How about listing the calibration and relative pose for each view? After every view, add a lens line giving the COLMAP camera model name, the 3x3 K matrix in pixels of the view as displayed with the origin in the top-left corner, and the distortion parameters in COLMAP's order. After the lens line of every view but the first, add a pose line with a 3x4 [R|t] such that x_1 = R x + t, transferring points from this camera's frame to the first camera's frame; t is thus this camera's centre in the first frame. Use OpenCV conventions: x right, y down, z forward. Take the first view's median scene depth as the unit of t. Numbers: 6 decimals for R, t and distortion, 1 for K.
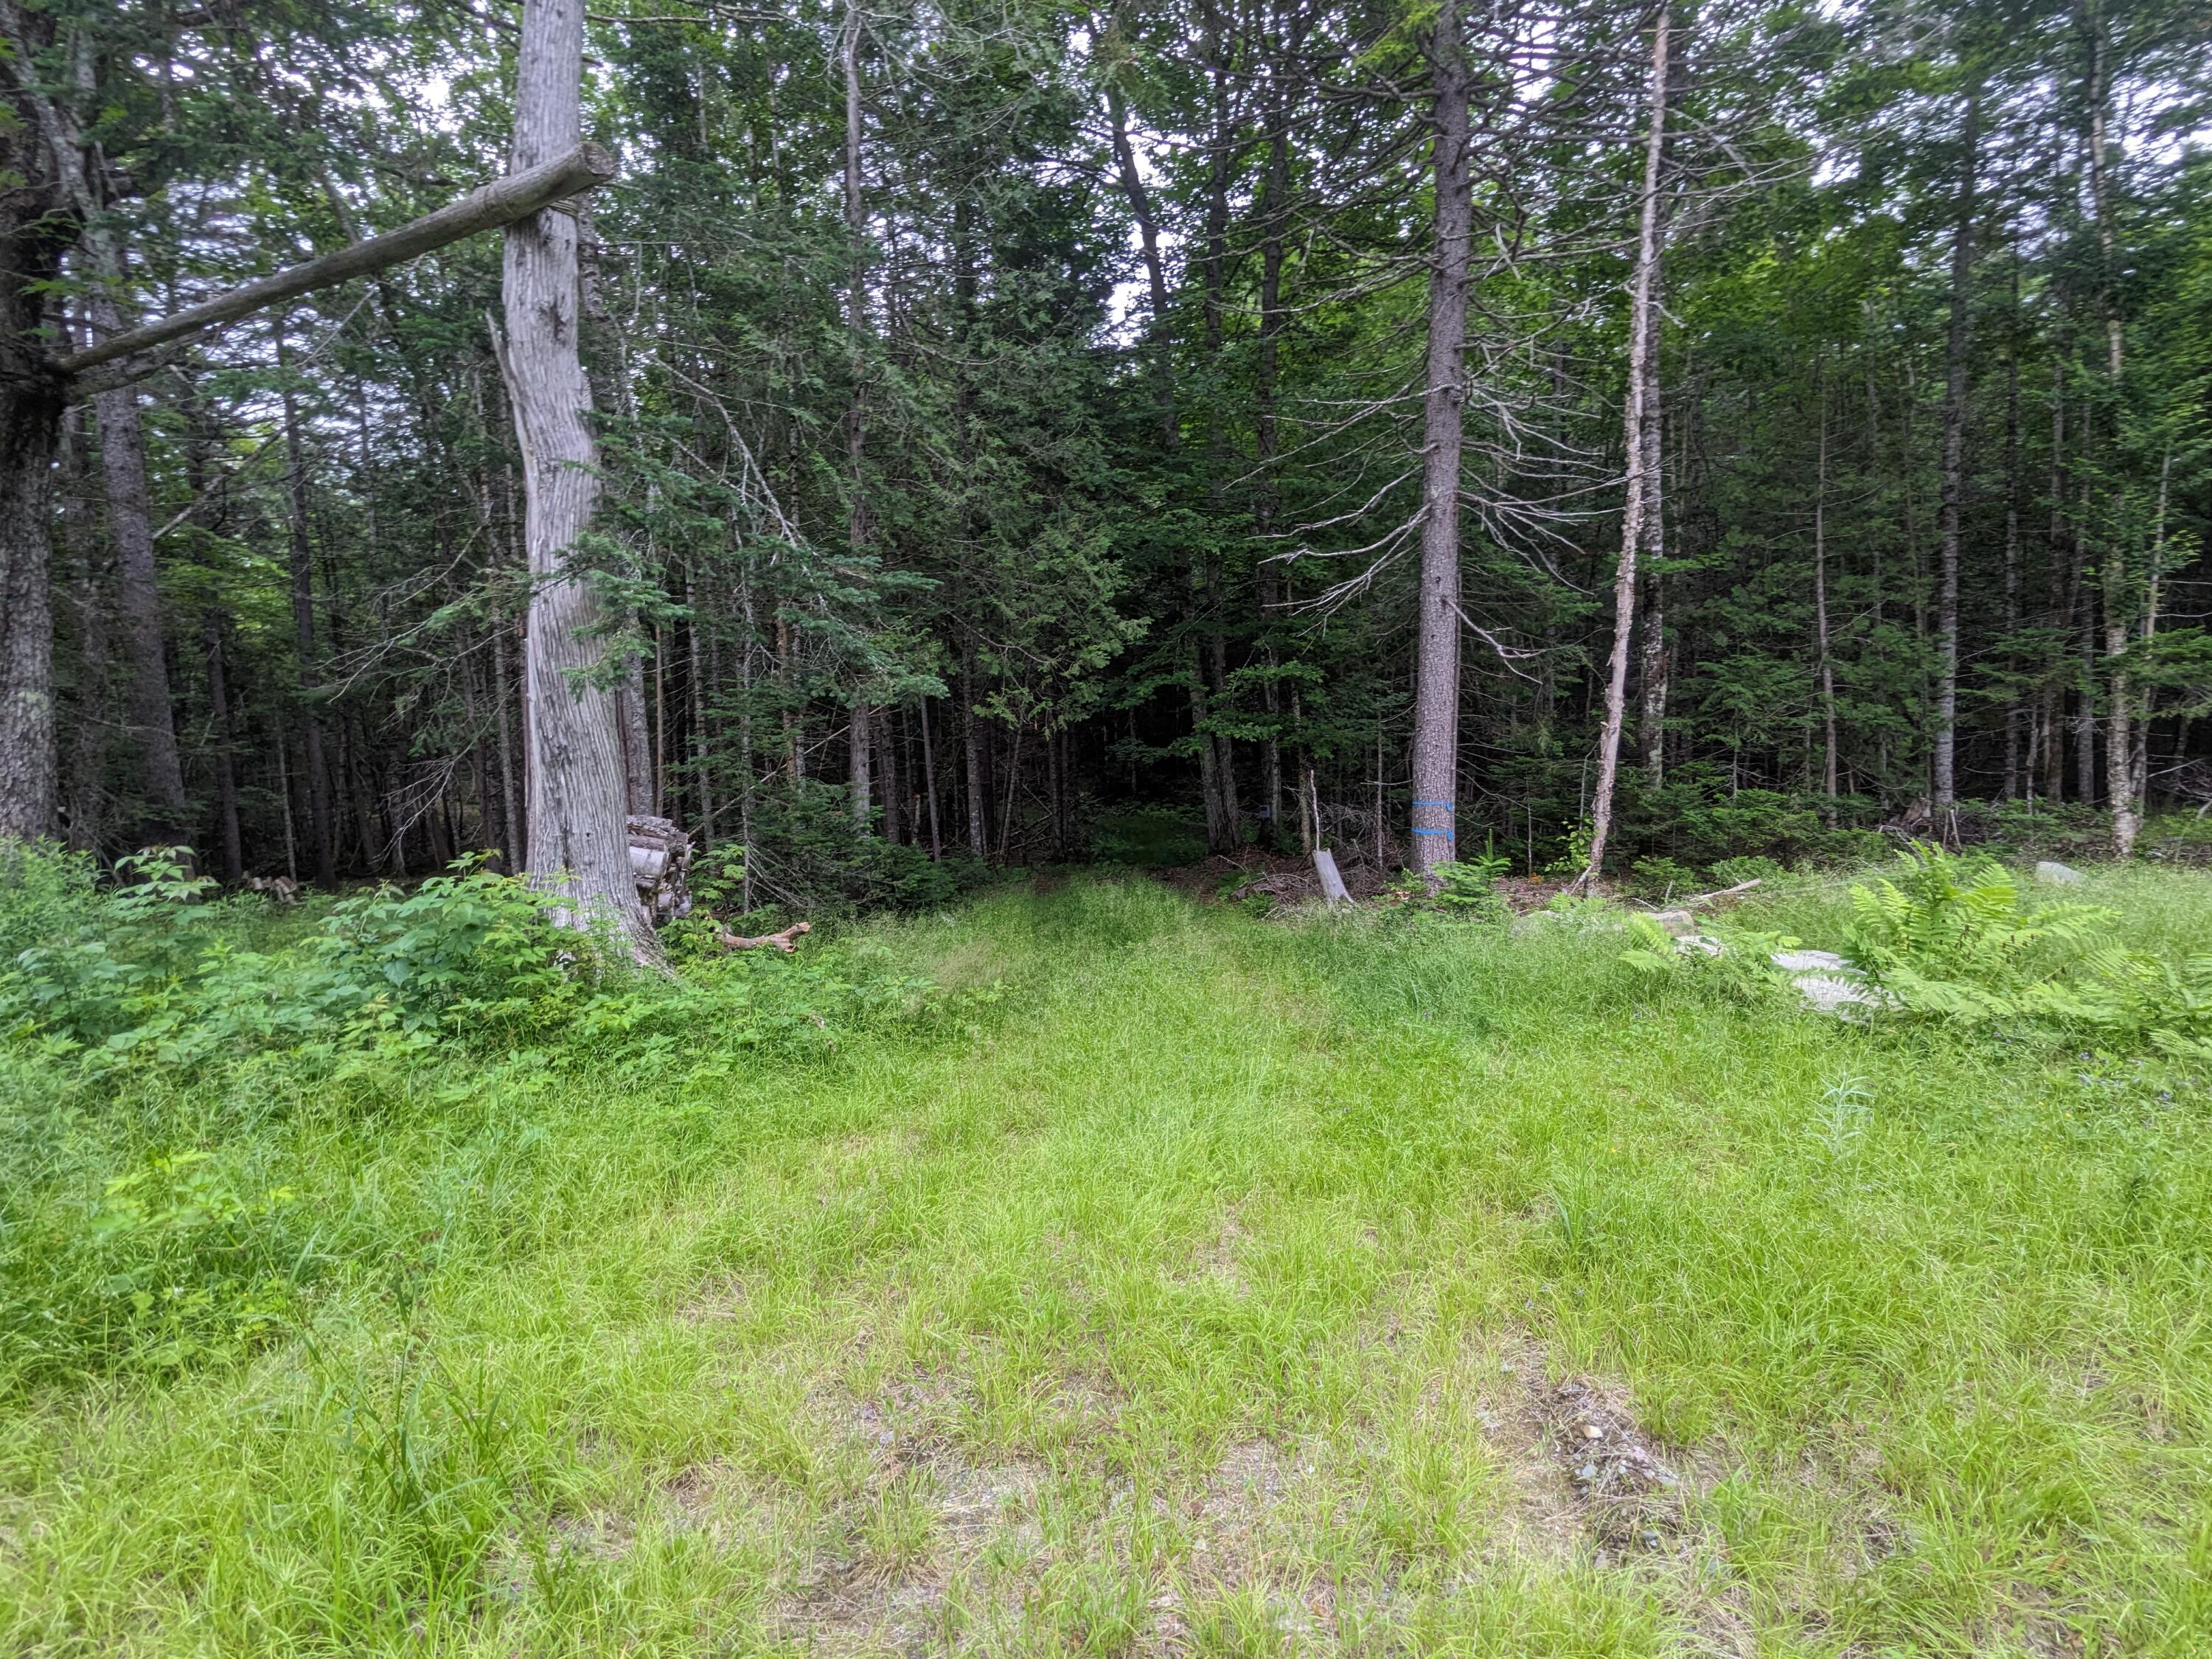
lens RADIAL K [[1051.8, 0, 1106.0], [0, 1051.8, 829.5], [0, 0, 1]] dist [-0.000674, 0.000424]
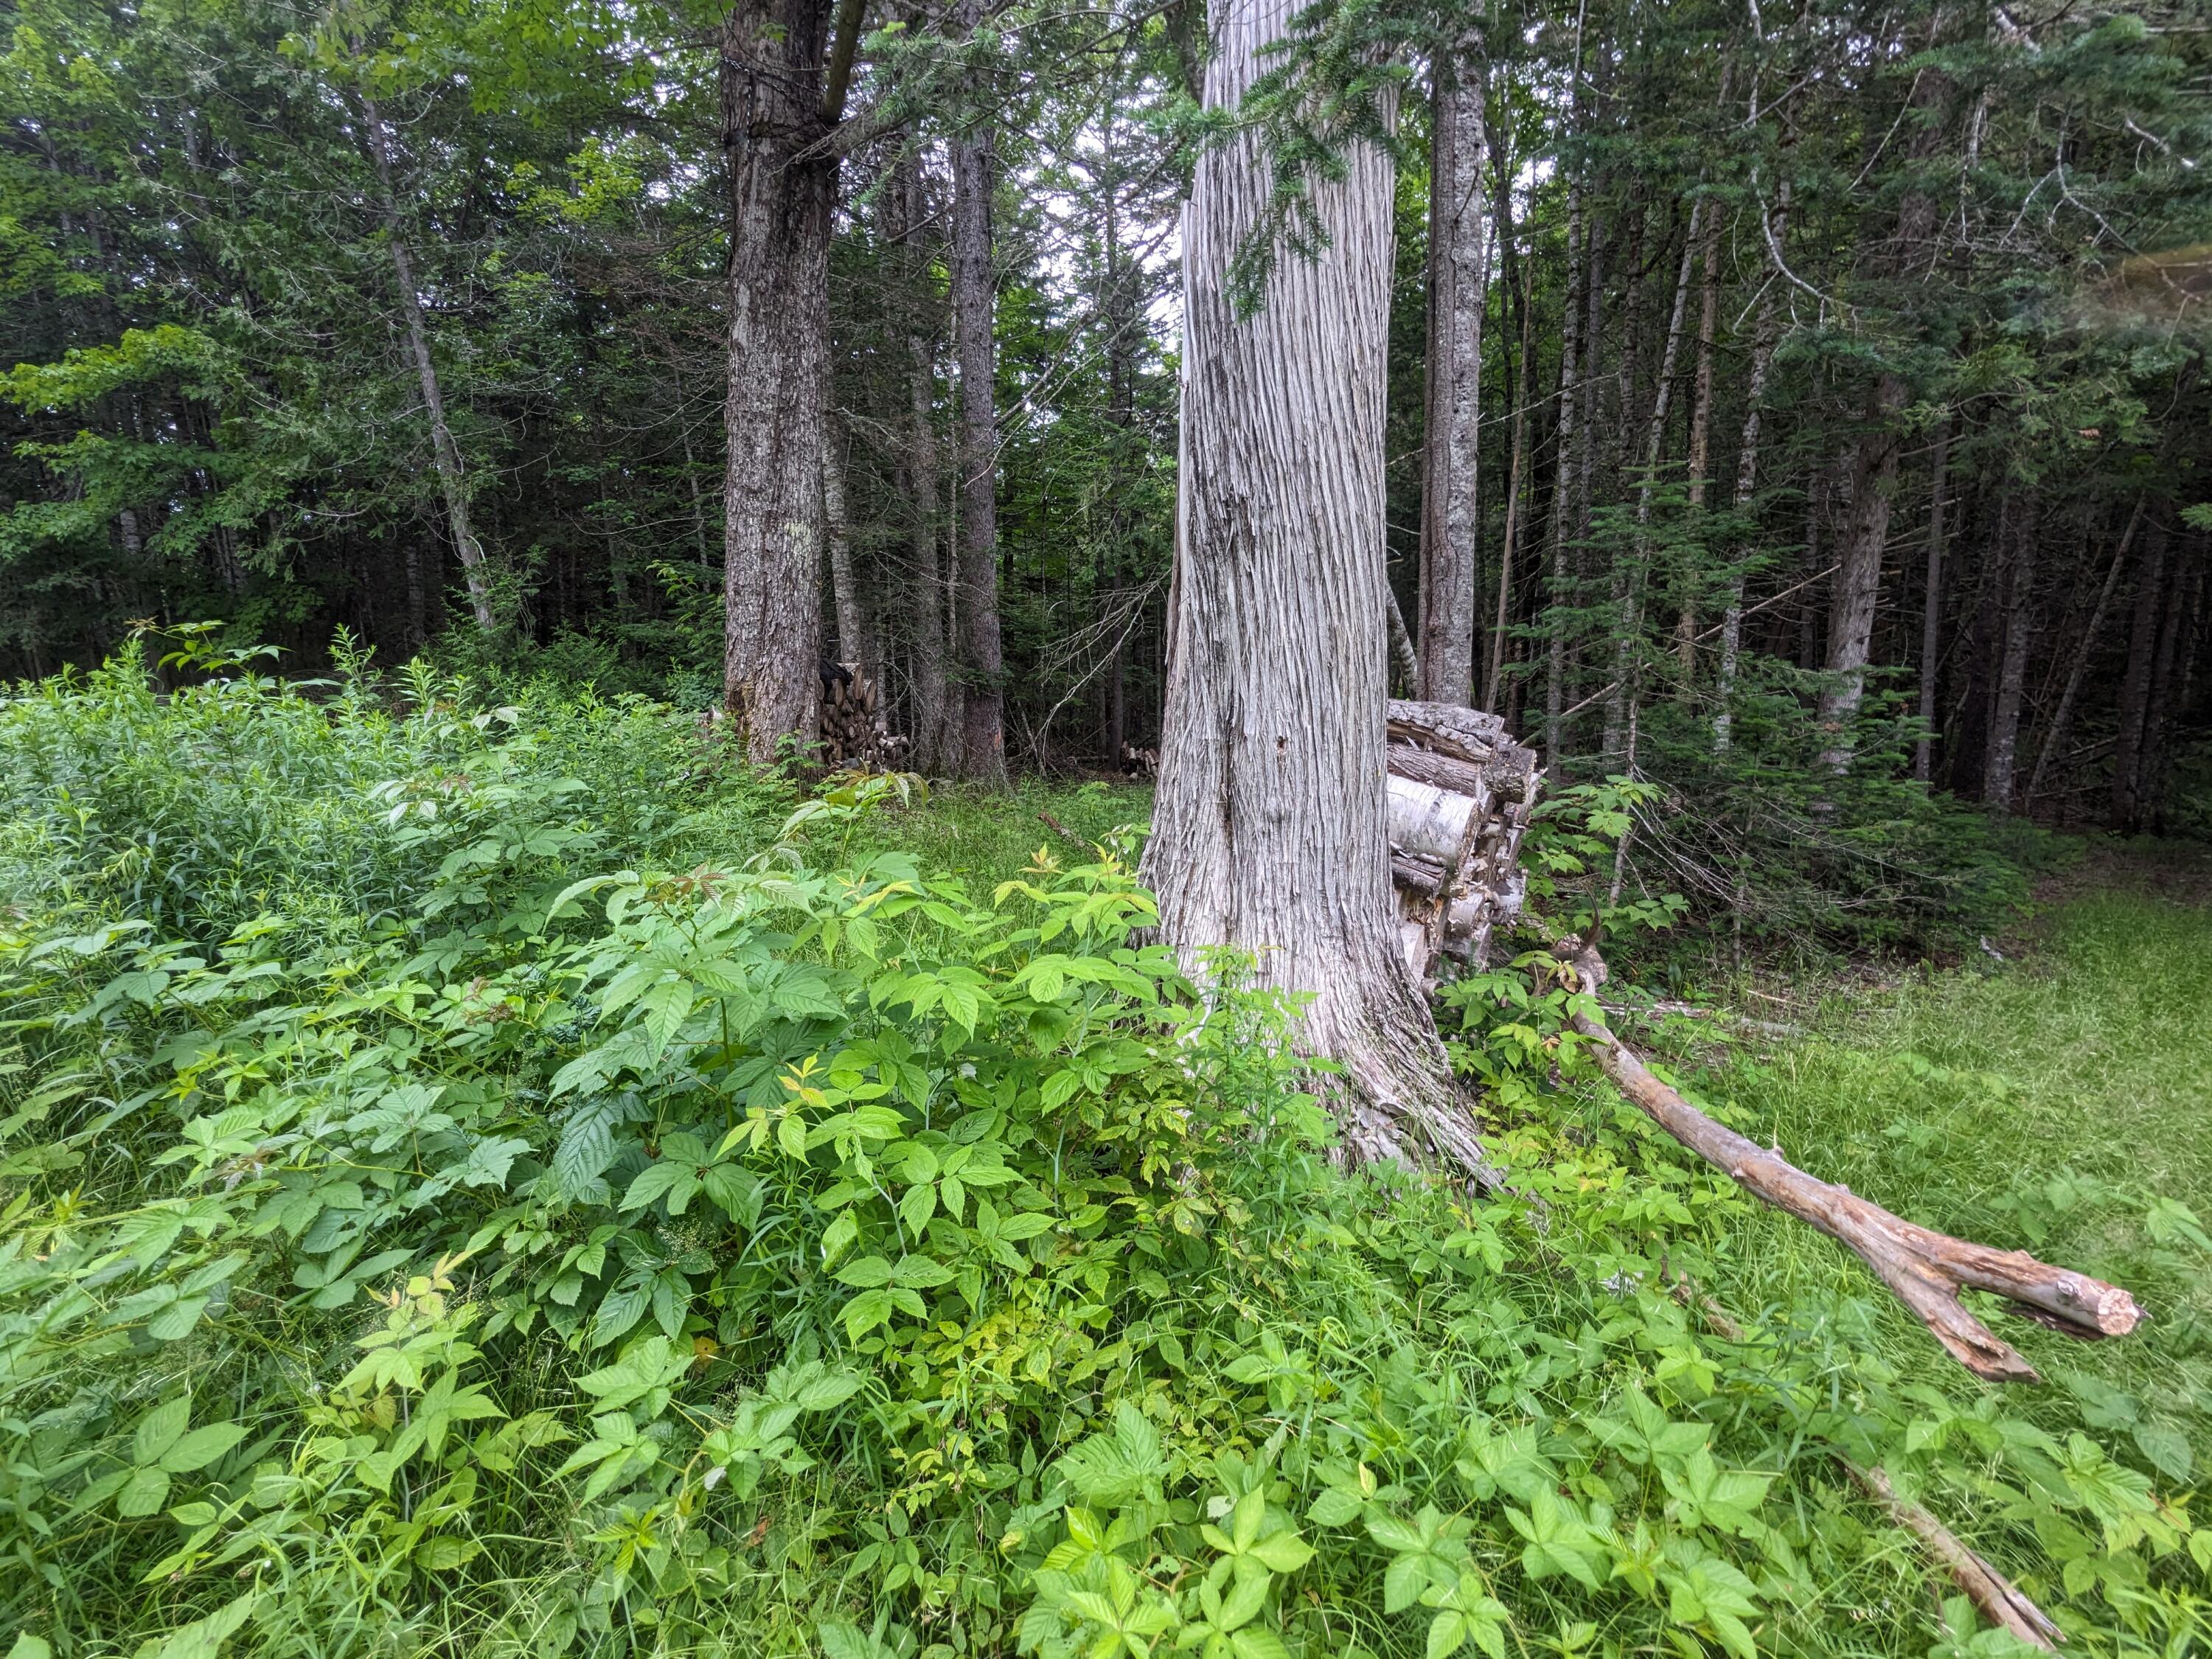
lens RADIAL K [[1051.8, 0, 1106.0], [0, 1051.8, 829.5], [0, 0, 1]] dist [-0.000674, 0.000424]
pose [[0.728607, 0.134052, -0.671686, -0.253343], [-0.069416, 0.990063, 0.122293, -0.005257], [0.681405, -0.042478, 0.730673, 0.613751]]
